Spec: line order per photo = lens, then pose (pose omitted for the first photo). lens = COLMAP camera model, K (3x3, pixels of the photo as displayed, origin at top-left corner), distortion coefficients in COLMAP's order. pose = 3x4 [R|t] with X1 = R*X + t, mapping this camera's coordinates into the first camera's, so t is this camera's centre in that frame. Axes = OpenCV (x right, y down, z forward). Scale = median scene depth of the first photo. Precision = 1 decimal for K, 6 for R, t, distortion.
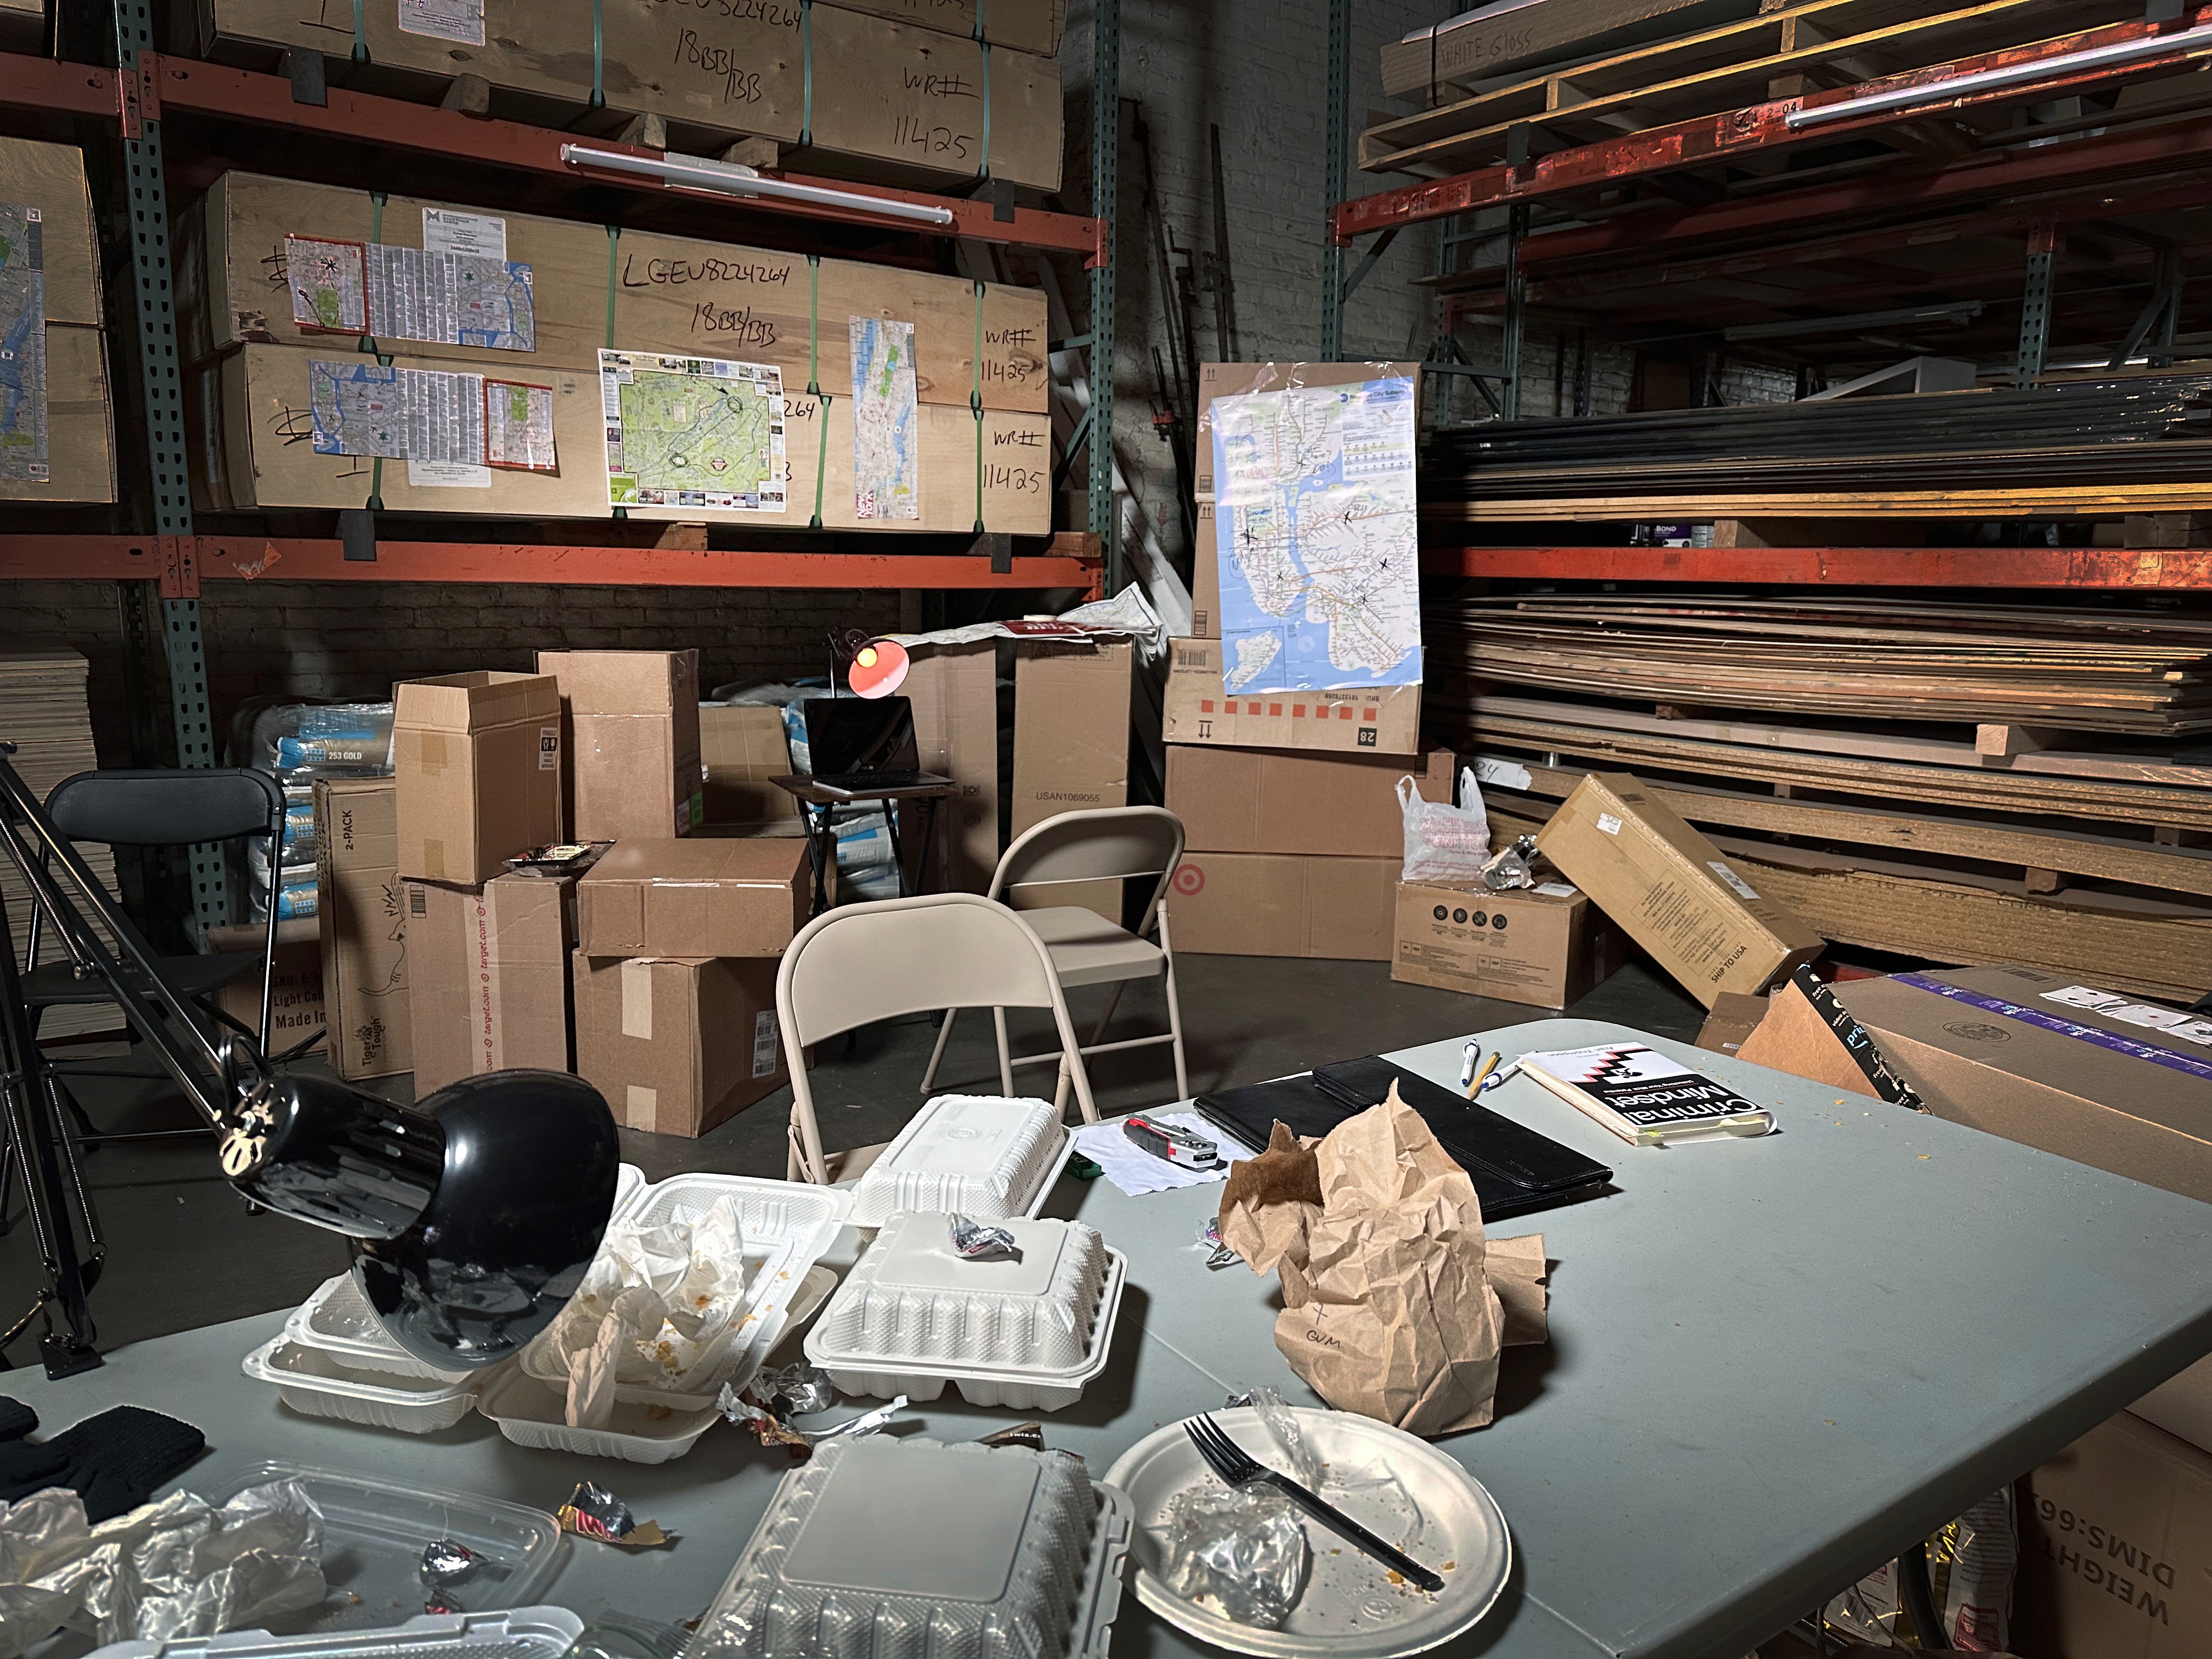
lens RADIAL K [[1526.8, 0, 1118.3], [0, 1526.8, 810.5], [0, 0, 1]] dist [0.026073, -0.033343]
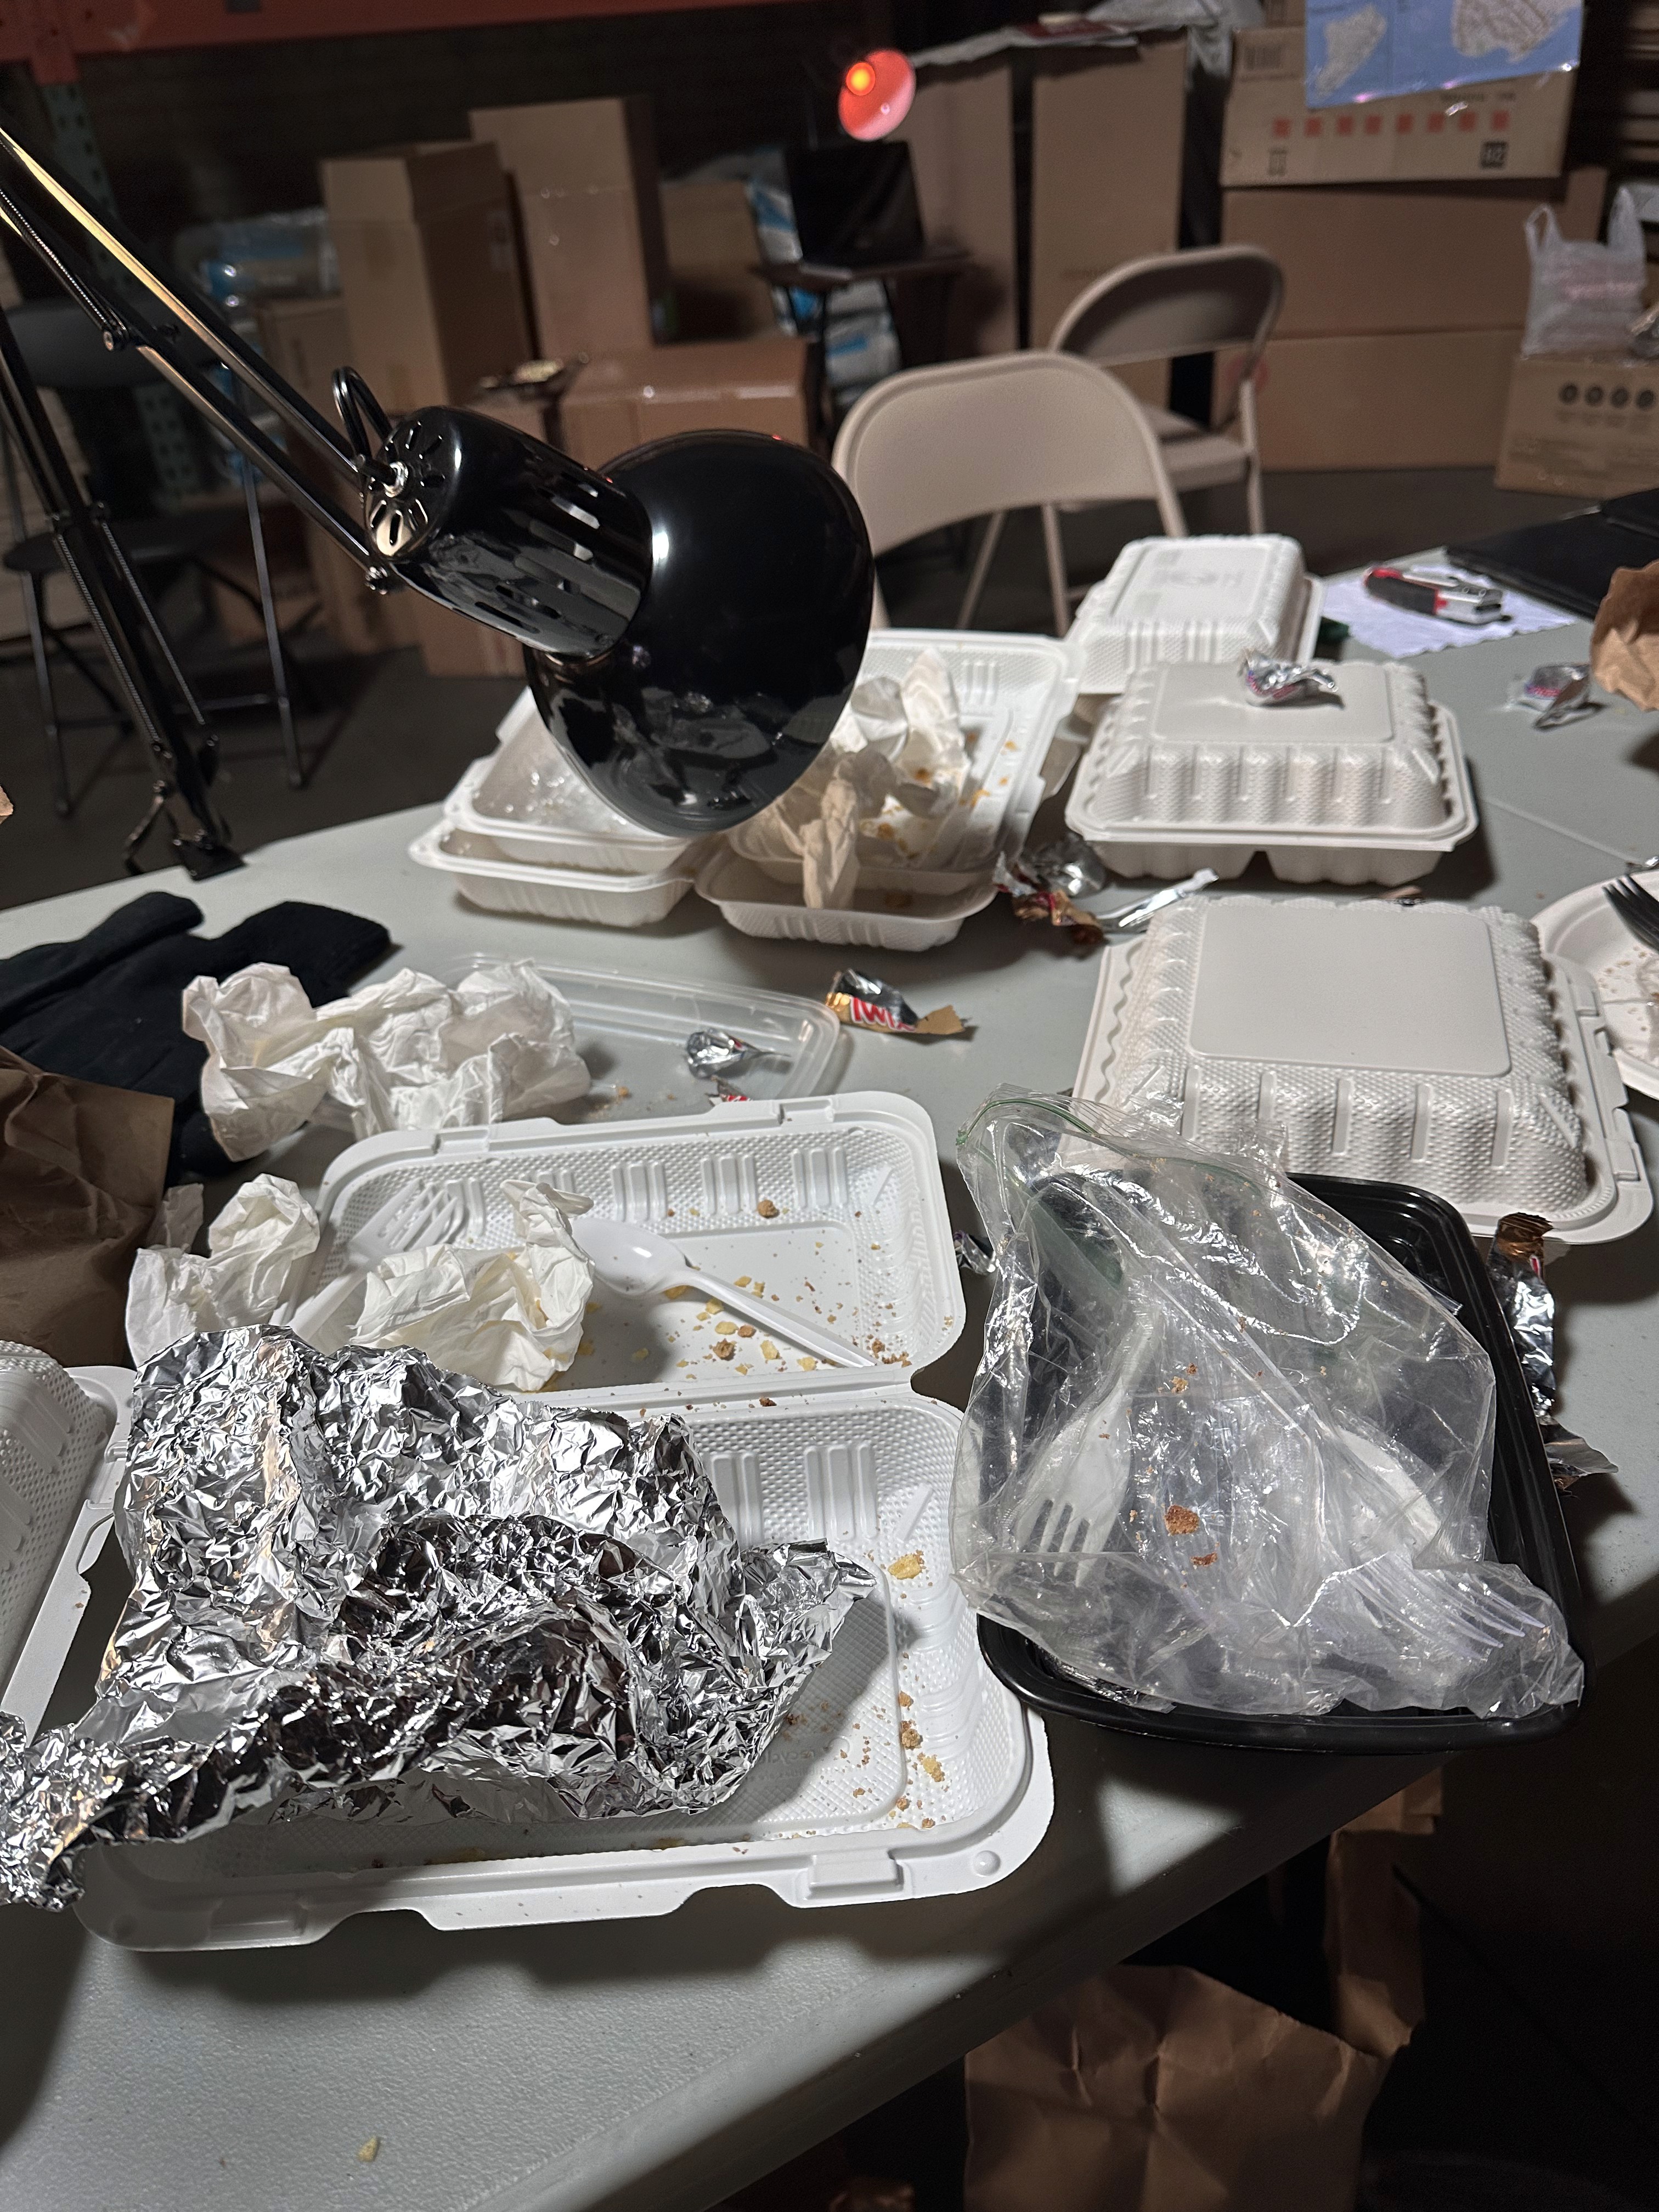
lens RADIAL K [[1526.8, 0, 851.6], [0, 1526.8, 1107.8], [0, 0, 1]] dist [0.026073, -0.033343]
pose [[0.990128, -0.006398, -0.140021, -0.207012], [0.065898, 0.902920, 0.424726, 0.141809], [0.123710, -0.429761, 0.894428, 0.213346]]
